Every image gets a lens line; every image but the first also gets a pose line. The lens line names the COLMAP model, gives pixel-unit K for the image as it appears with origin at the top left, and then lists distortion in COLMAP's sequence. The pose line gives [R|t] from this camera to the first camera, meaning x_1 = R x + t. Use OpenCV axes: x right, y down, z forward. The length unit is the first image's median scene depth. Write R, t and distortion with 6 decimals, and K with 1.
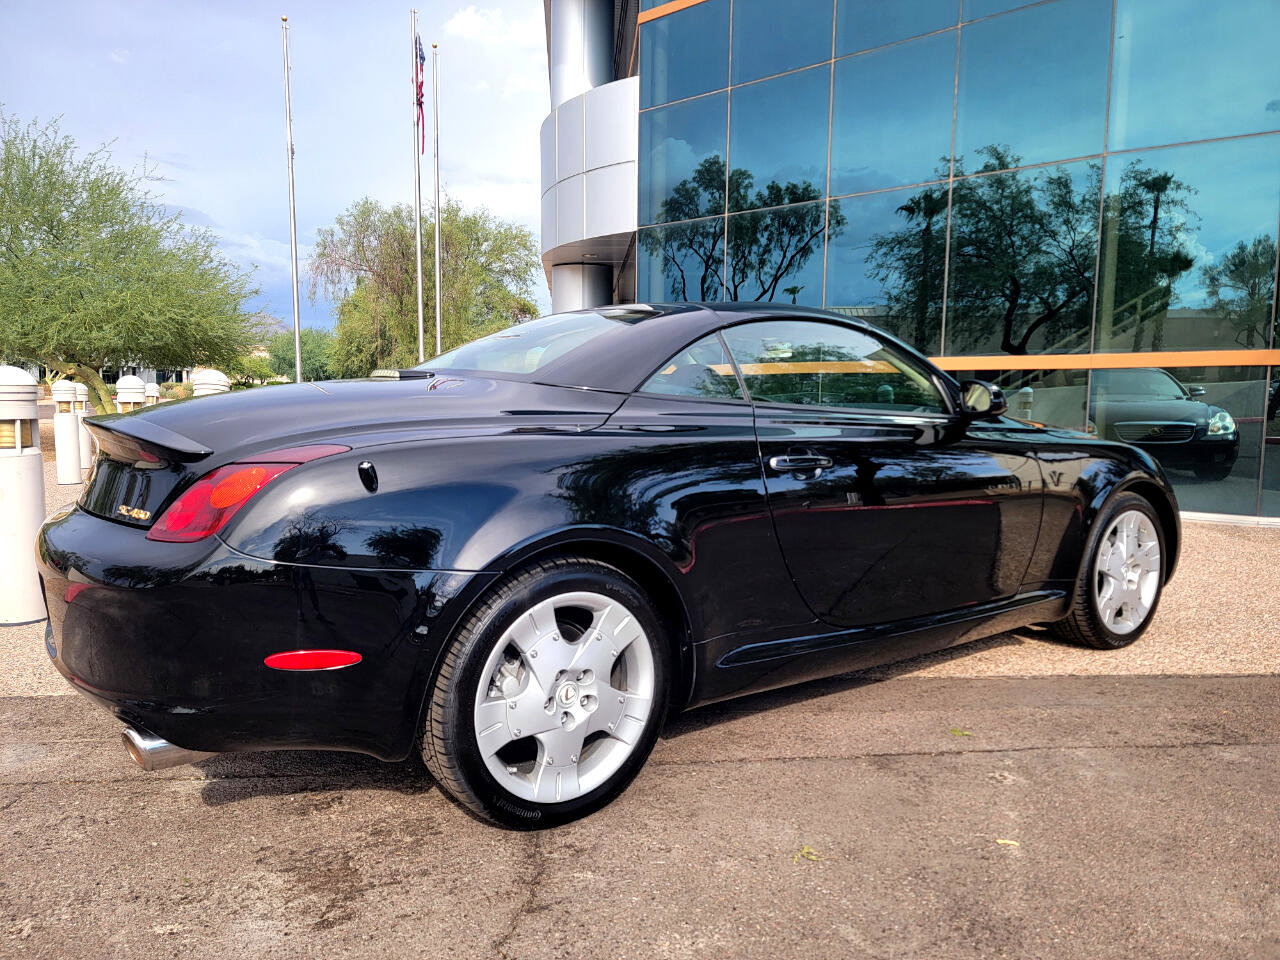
lens RADIAL K [[895.8, 0, 631.2], [0, 895.8, 462.8], [0, 0, 1]] dist [0.084882, -0.071082]
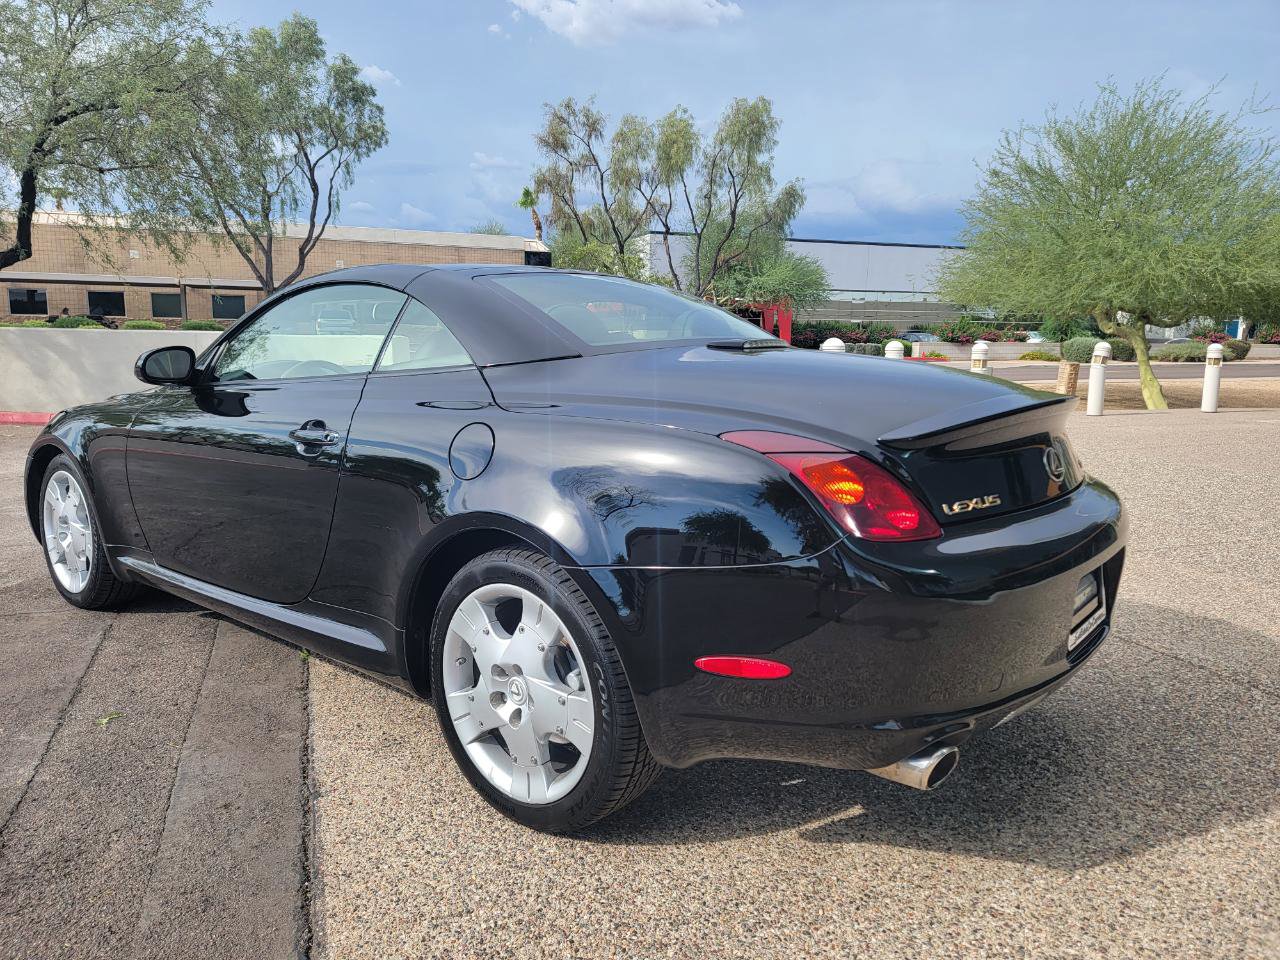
lens RADIAL K [[900.9, 0, 644.1], [0, 900.9, 479.7], [0, 0, 1]] dist [0.062324, -0.050301]
pose [[0.275036, 0.147435, -0.950062, 1.126578], [-0.085053, 0.988029, 0.128704, -0.098234], [0.957664, 0.045408, 0.284283, 1.010299]]
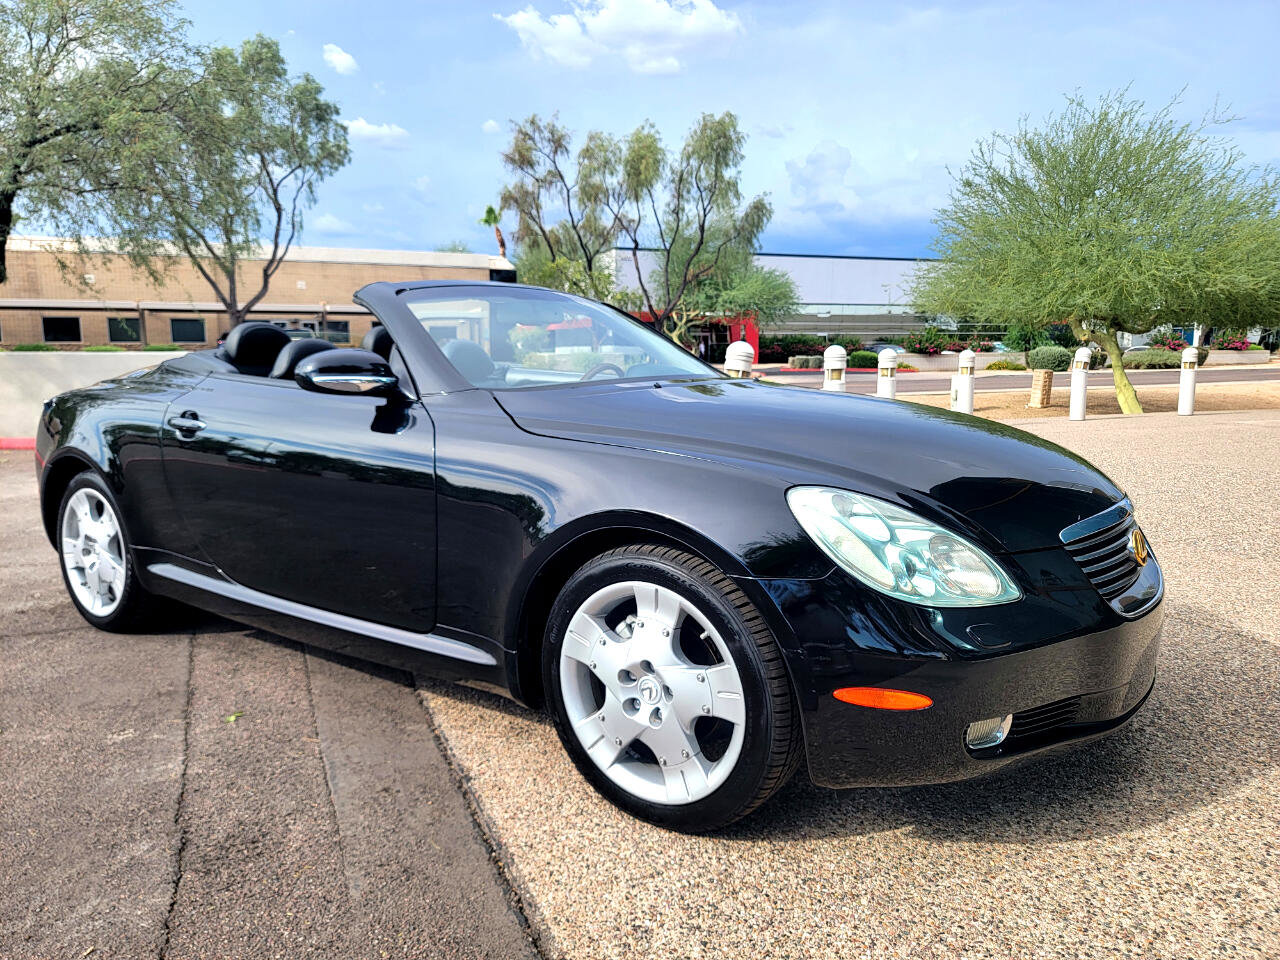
lens RADIAL K [[912.5, 0, 634.5], [0, 912.5, 491.6], [0, 0, 1]] dist [0.052026, -0.052235]
pose [[0.307541, 0.133214, -0.942164, 1.125416], [-0.066443, 0.990741, 0.118394, -0.070317], [0.949212, 0.026190, 0.313545, 0.879978]]
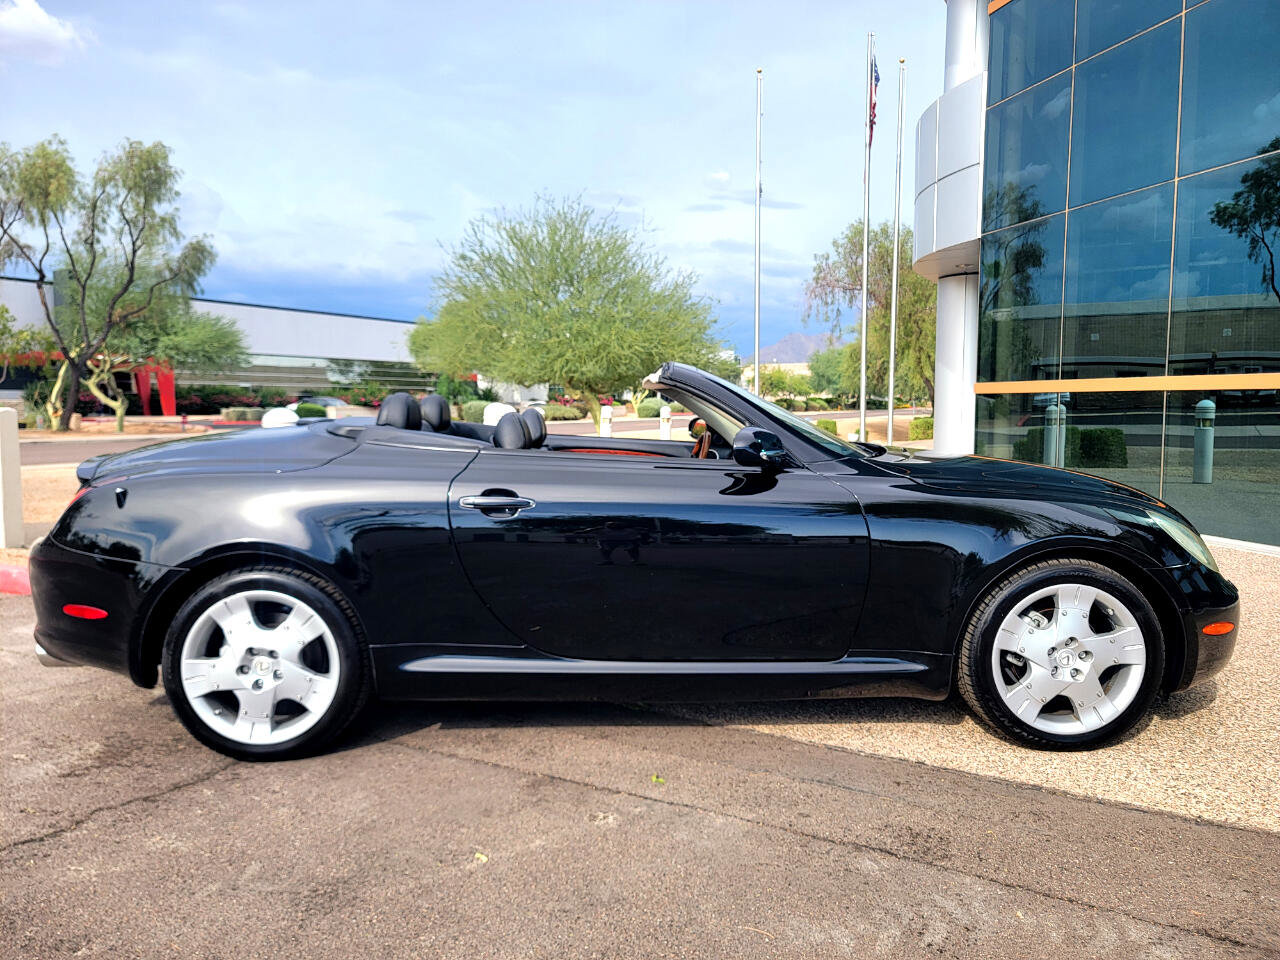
lens RADIAL K [[914.4, 0, 644.8], [0, 914.4, 473.7], [0, 0, 1]] dist [0.043373, -0.038200]
pose [[0.827265, 0.036887, -0.560600, 0.736160], [-0.038963, 0.999207, 0.008250, -0.039642], [0.560460, 0.015018, 0.828045, 0.115935]]
